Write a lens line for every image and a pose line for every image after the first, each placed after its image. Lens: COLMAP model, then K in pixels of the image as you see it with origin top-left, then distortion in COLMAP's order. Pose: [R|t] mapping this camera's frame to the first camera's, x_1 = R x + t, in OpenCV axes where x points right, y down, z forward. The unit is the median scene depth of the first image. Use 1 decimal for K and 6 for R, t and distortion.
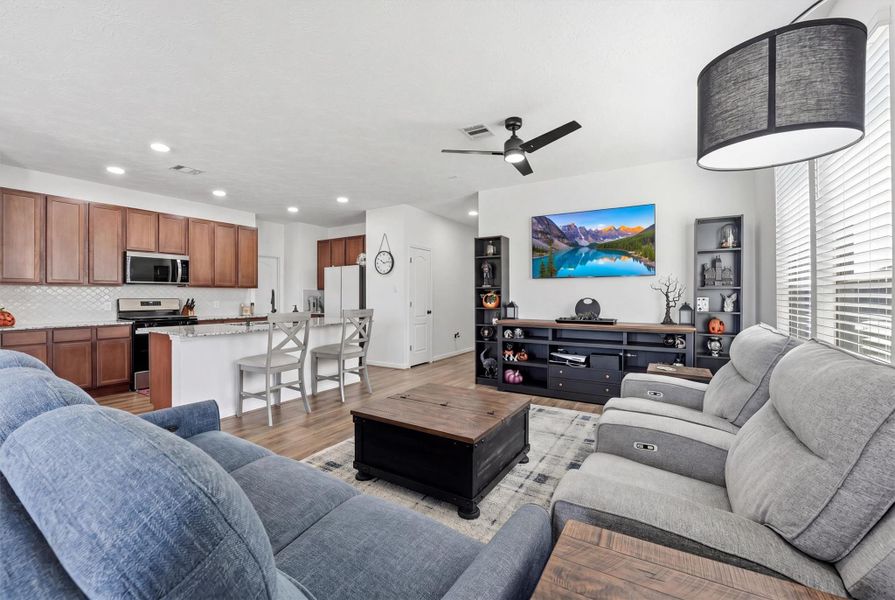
lens RADIAL K [[370.9, 0, 445.0], [0, 370.9, 296.3], [0, 0, 1]] dist [-0.023657, 0.000724]
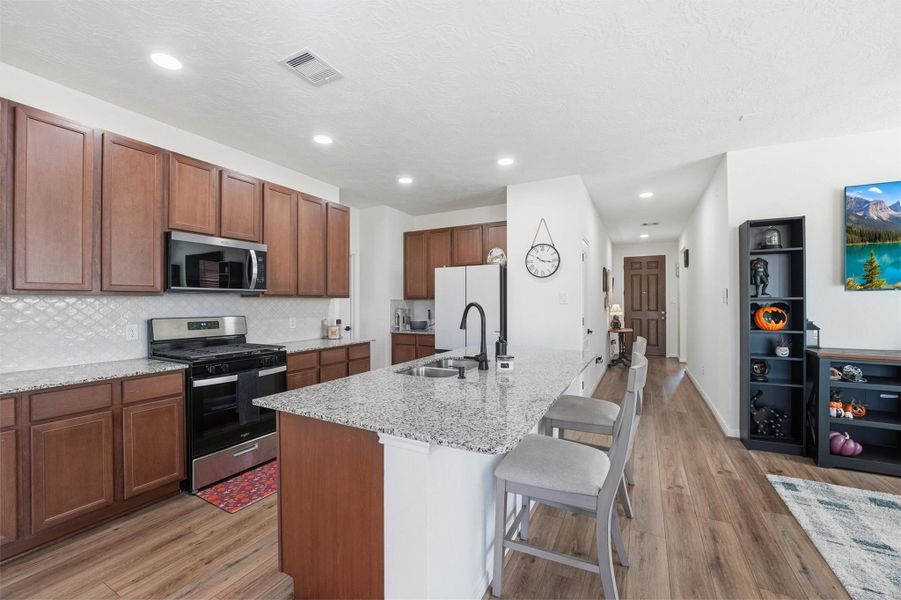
lens RADIAL K [[368.2, 0, 448.3], [0, 368.2, 303.5], [0, 0, 1]] dist [-0.025146, 0.000688]
pose [[0.997920, -0.000670, 0.064460, -0.512531], [0.000618, 0.999999, 0.000821, -0.017359], [-0.064461, -0.000780, 0.997920, 0.449279]]
